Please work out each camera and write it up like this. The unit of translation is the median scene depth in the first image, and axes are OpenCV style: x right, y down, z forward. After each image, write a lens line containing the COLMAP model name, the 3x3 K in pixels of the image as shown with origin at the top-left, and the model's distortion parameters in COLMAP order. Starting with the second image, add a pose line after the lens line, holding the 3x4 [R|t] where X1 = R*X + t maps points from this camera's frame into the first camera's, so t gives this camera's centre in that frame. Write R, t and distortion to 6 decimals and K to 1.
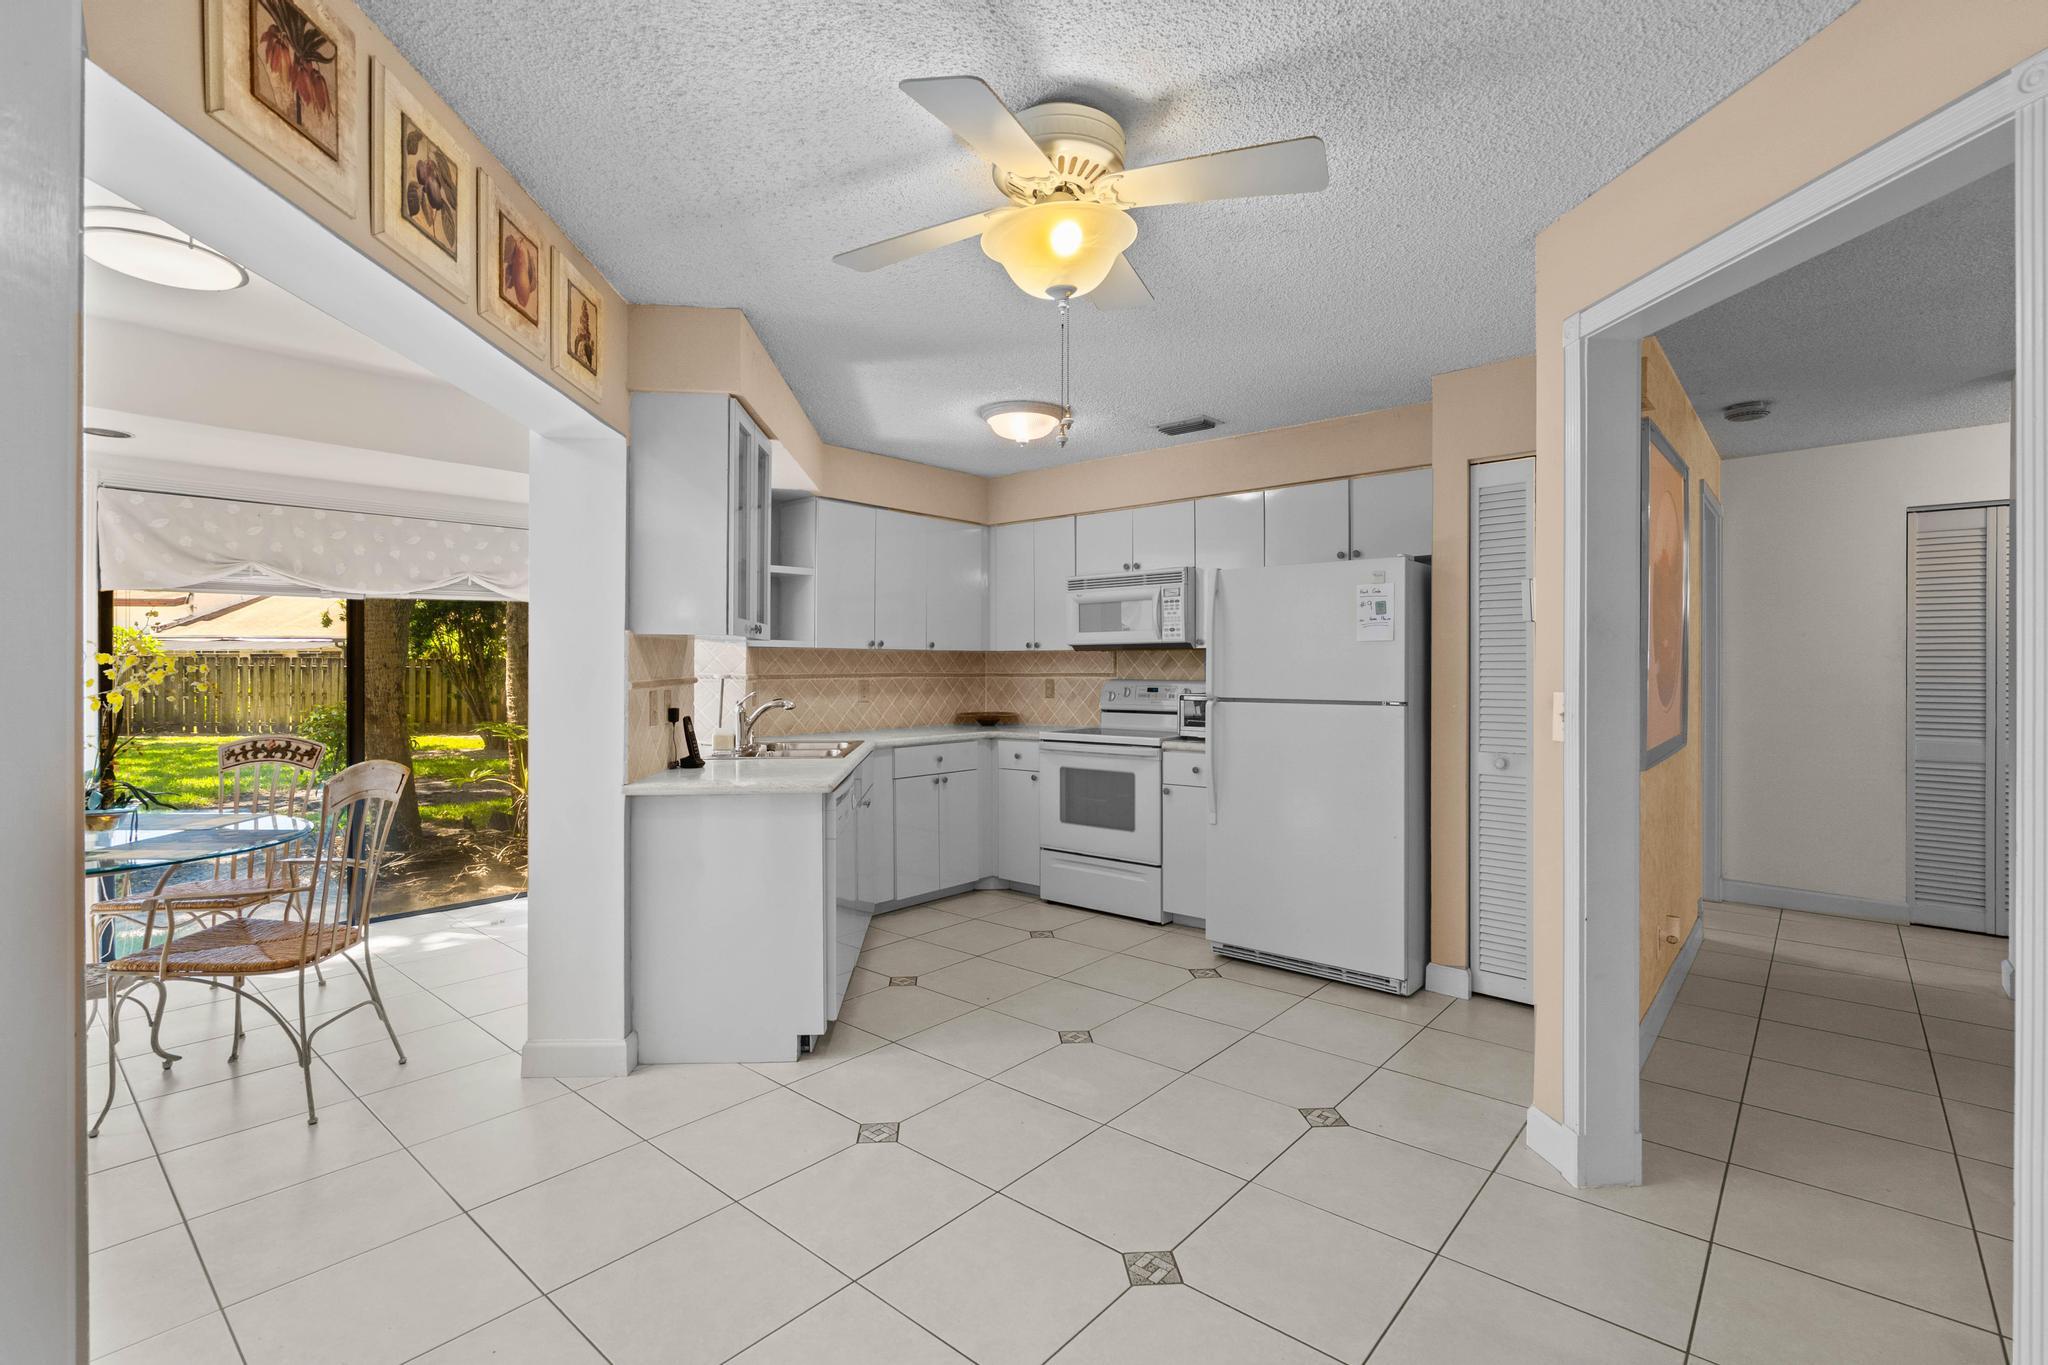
lens RADIAL K [[938.6, 0, 1016.2], [0, 938.6, 666.6], [0, 0, 1]] dist [-0.005034, 0.001039]
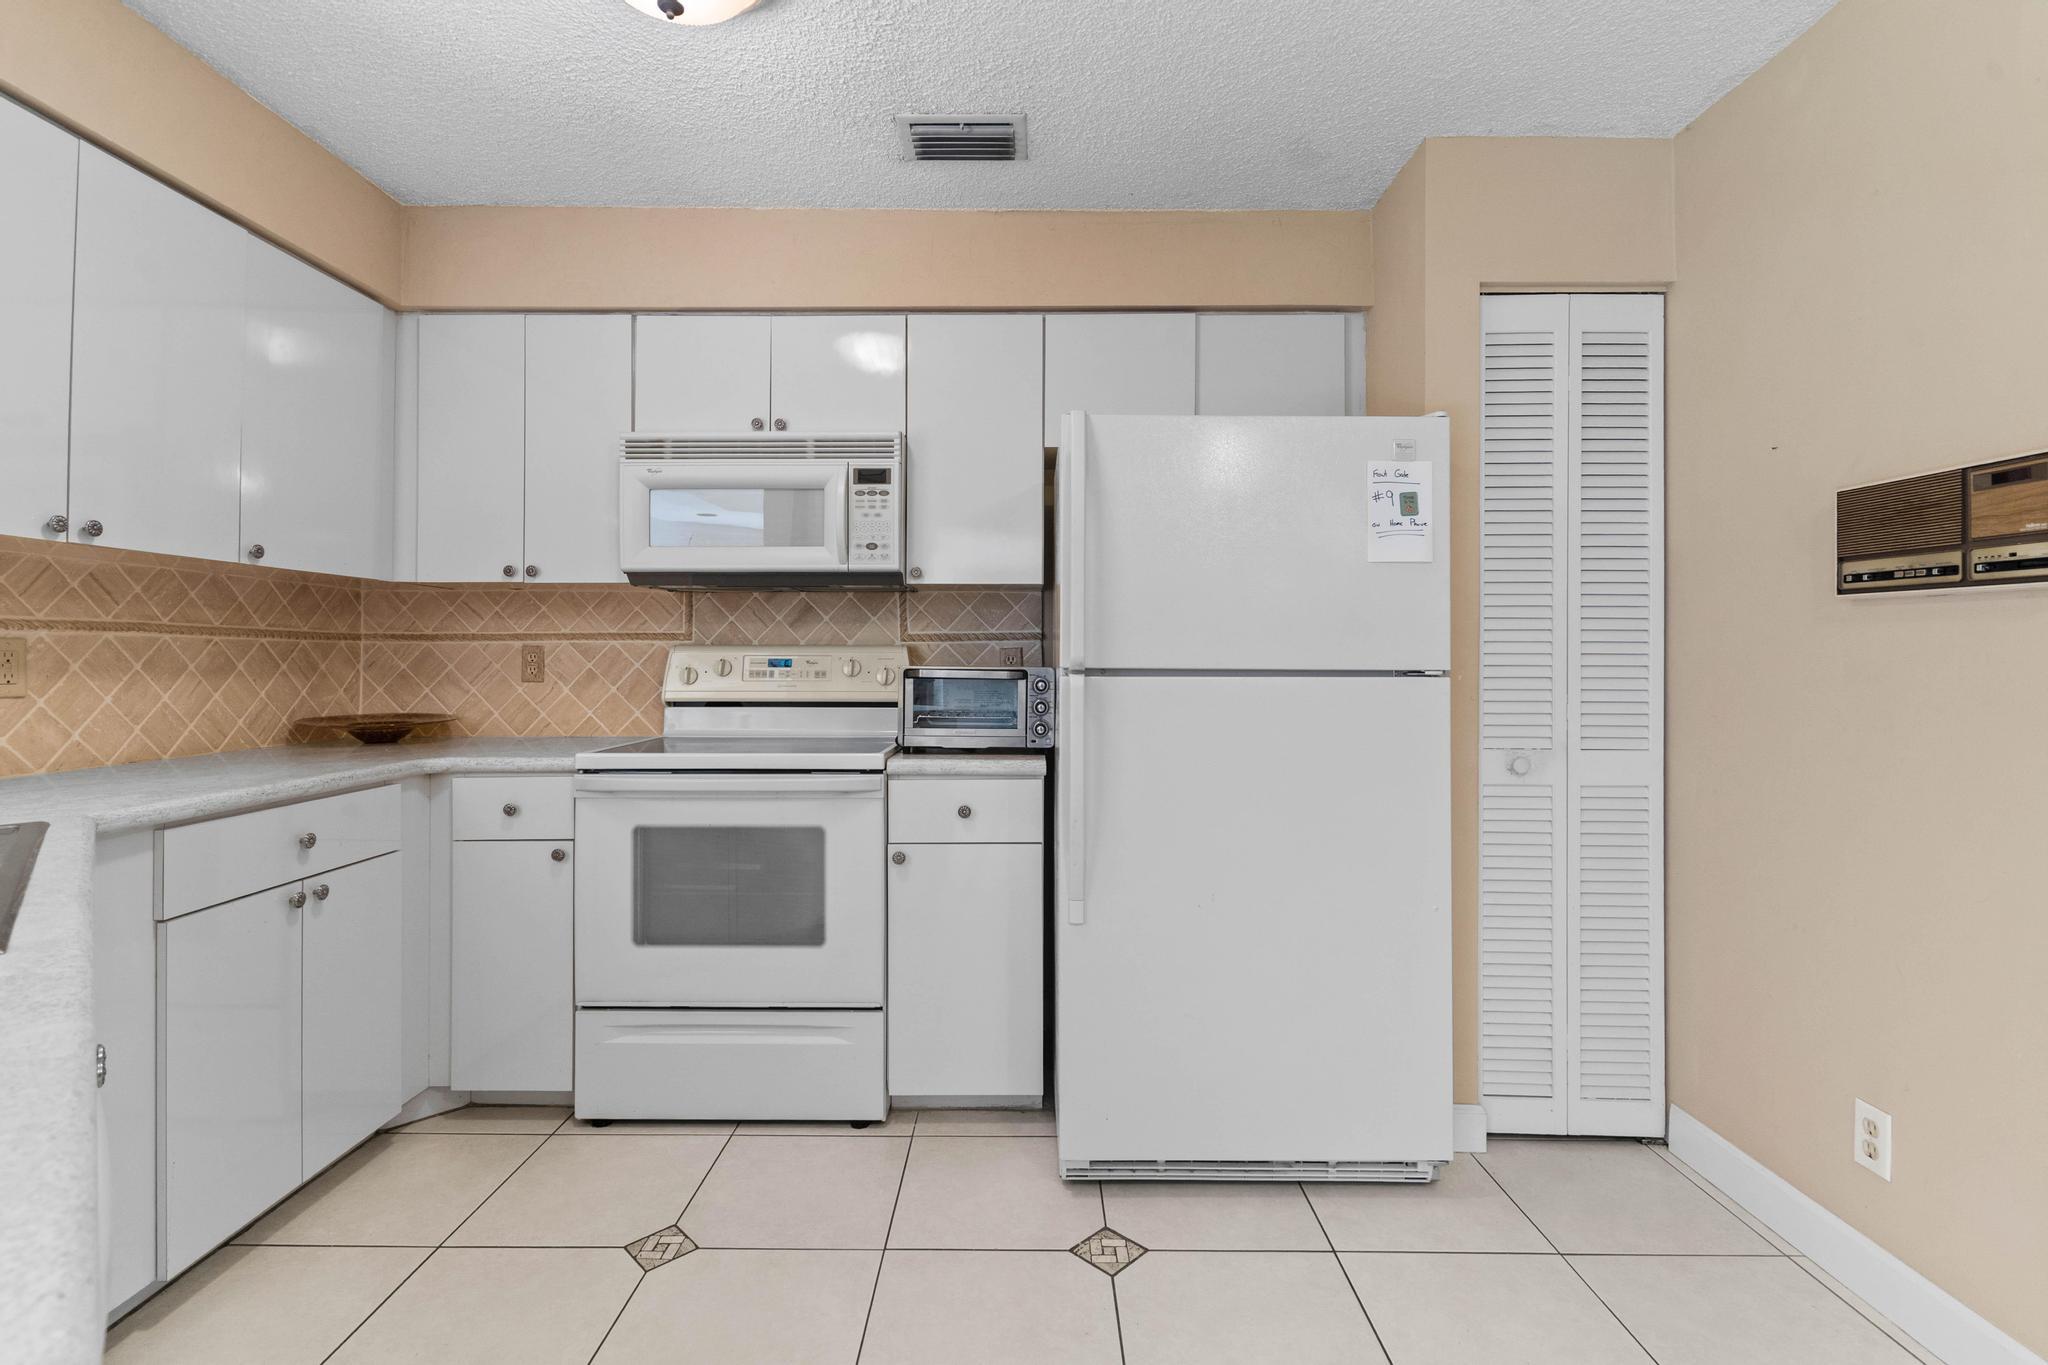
lens RADIAL K [[938.6, 0, 1016.6], [0, 938.6, 650.7], [0, 0, 1]] dist [-0.005034, 0.001039]
pose [[0.757610, 0.009333, 0.652641, -0.114907], [-0.005162, 0.999952, -0.008307, 0.023064], [-0.652687, 0.002924, 0.757622, 0.533919]]
